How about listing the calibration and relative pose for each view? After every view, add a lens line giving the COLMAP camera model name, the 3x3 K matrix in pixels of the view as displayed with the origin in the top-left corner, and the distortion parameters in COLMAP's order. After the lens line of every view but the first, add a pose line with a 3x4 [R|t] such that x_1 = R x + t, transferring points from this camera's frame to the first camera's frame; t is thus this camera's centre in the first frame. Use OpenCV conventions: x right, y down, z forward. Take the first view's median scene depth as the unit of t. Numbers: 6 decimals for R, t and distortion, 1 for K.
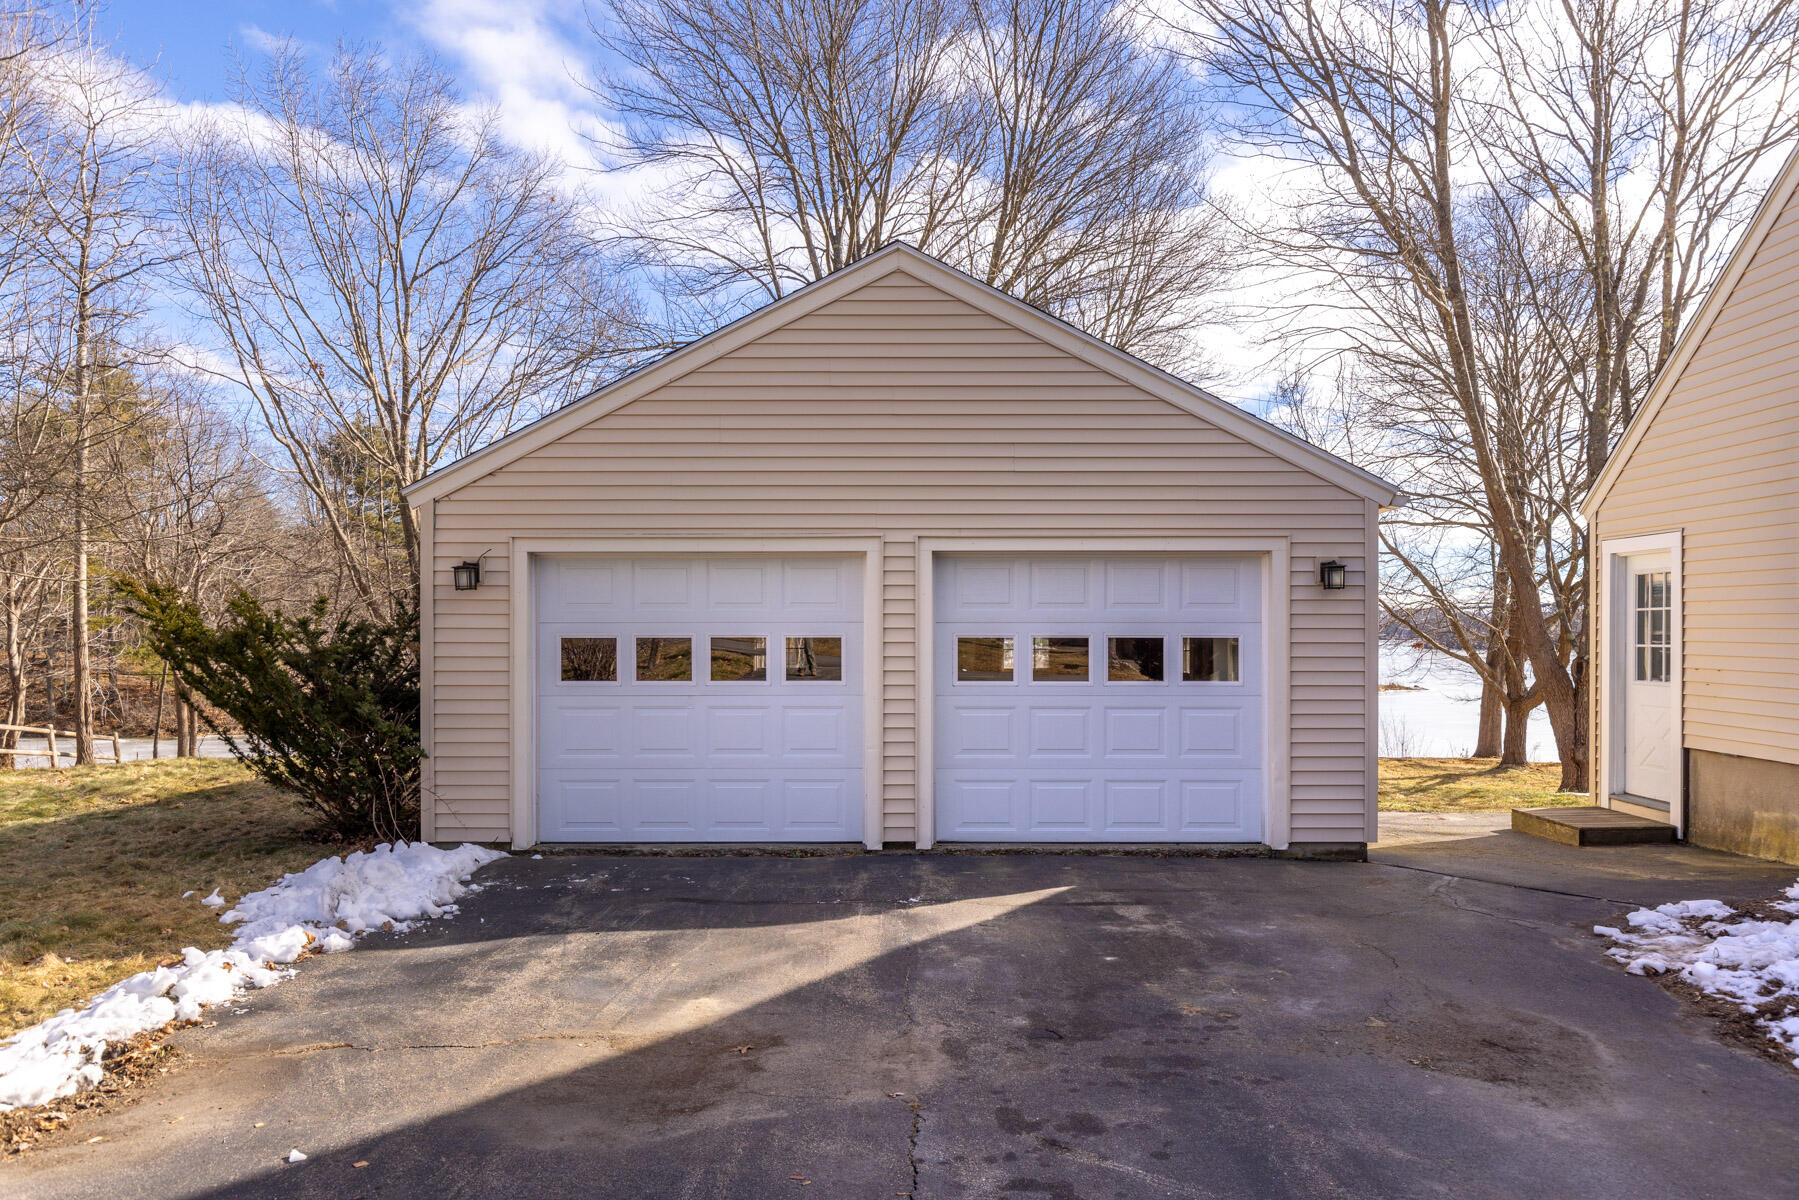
lens RADIAL K [[1210.1, 0, 908.7], [0, 1210.1, 617.9], [0, 0, 1]] dist [-0.001462, 0.000534]
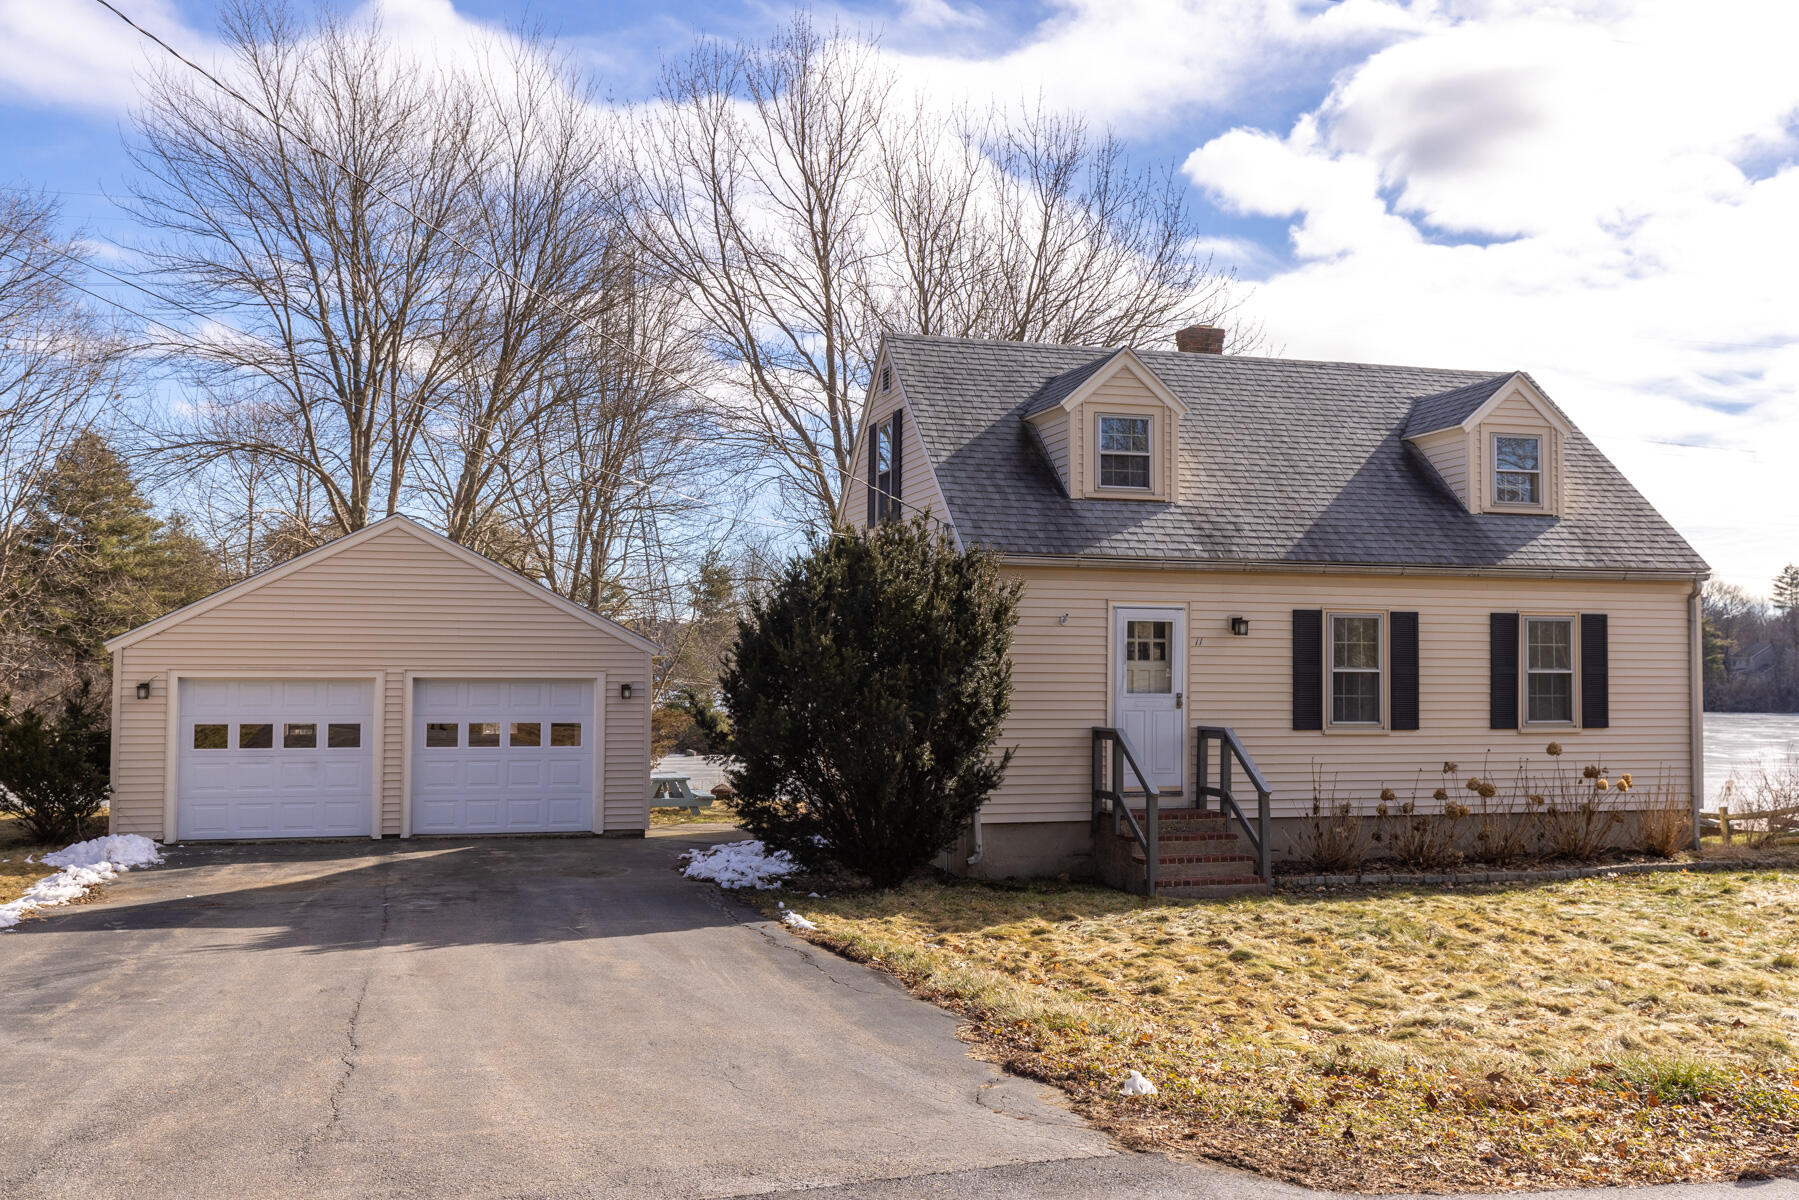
lens RADIAL K [[1645.5, 0, 898.5], [0, 1645.5, 591.7], [0, 0, 1]] dist [0.010988, 0.000000]
pose [[0.963991, 0.018174, 0.265315, 0.065002], [-0.009293, 0.999355, -0.034692, -0.106129], [-0.265774, 0.030977, 0.963537, -1.649671]]
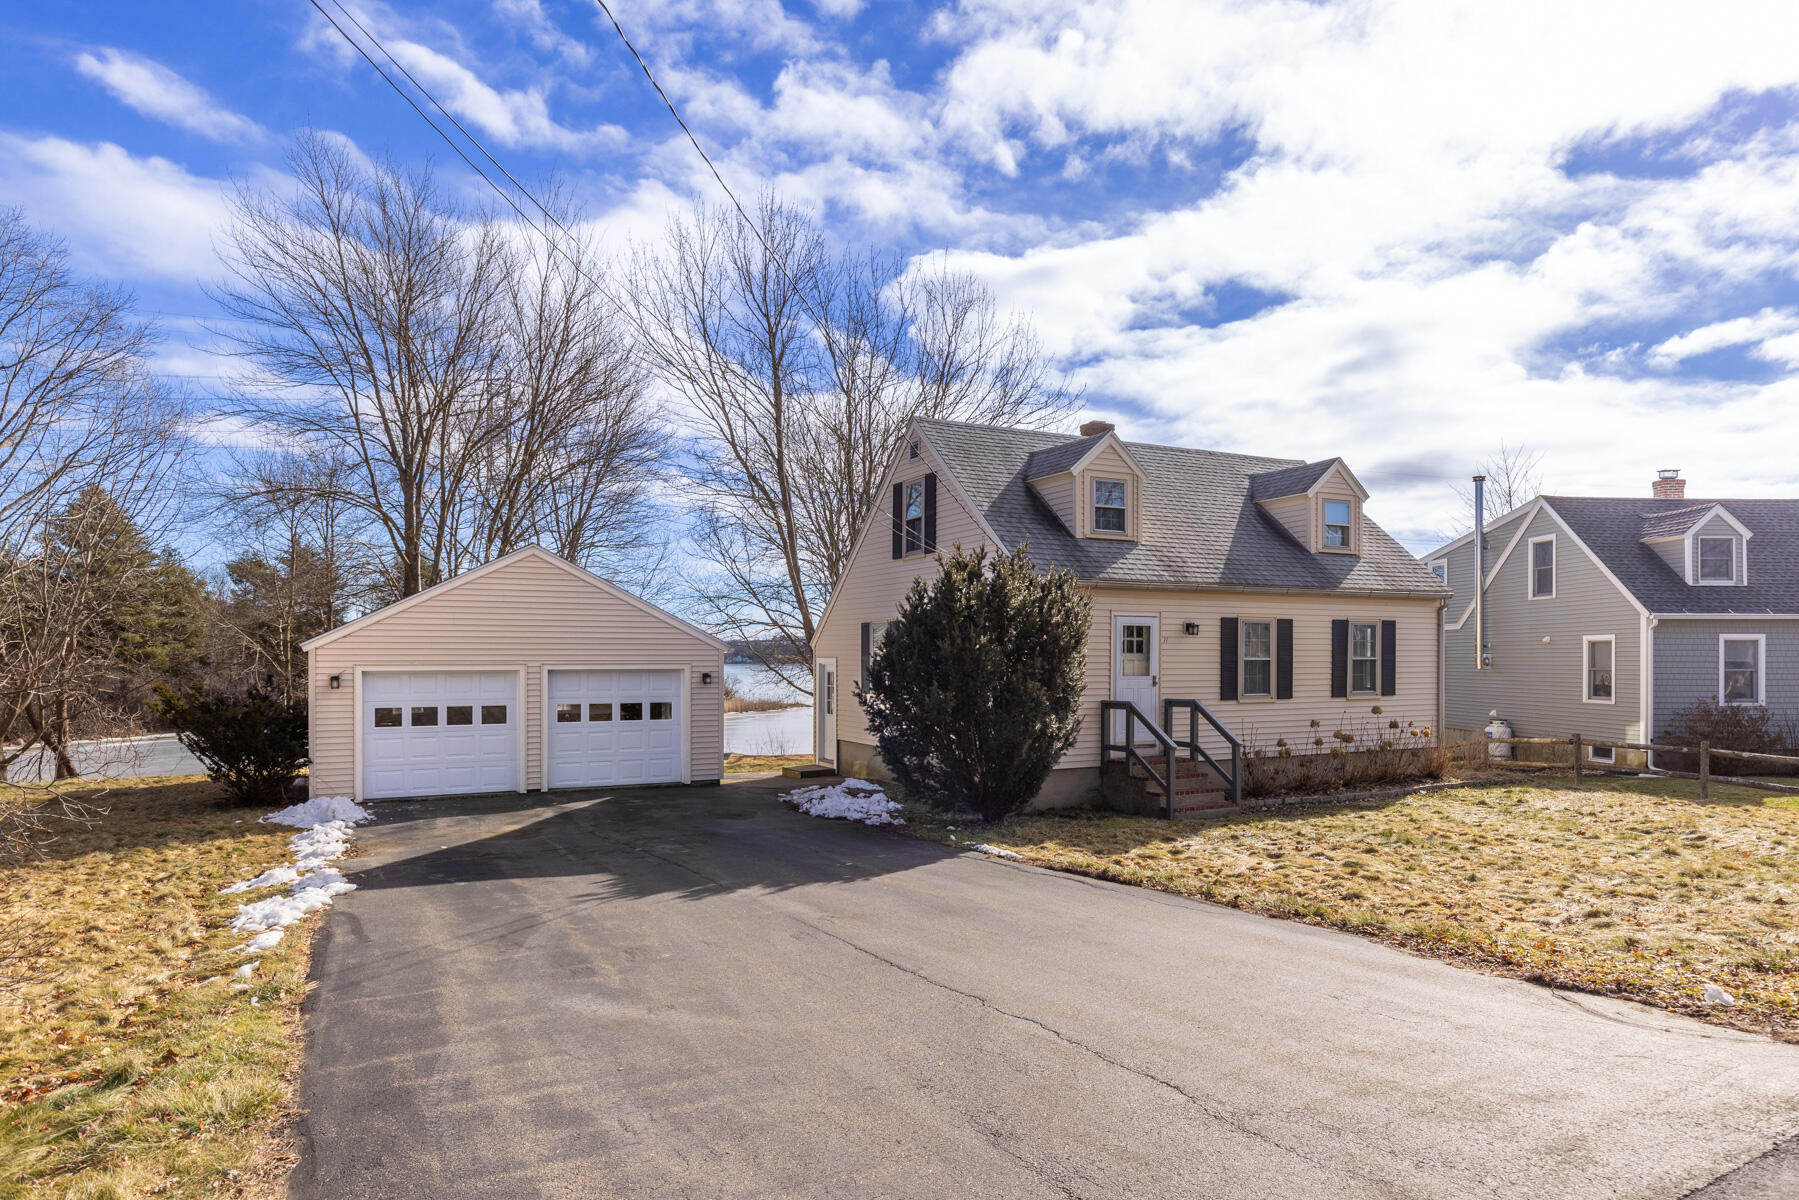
lens RADIAL K [[1078.6, 0, 906.4], [0, 1078.6, 659.9], [0, 0, 1]] dist [0.001115, -0.000473]
pose [[0.889485, -0.001588, 0.456962, -0.330757], [-0.003936, 0.999930, 0.011136, -0.101690], [-0.456947, -0.011704, 0.889417, -1.265728]]
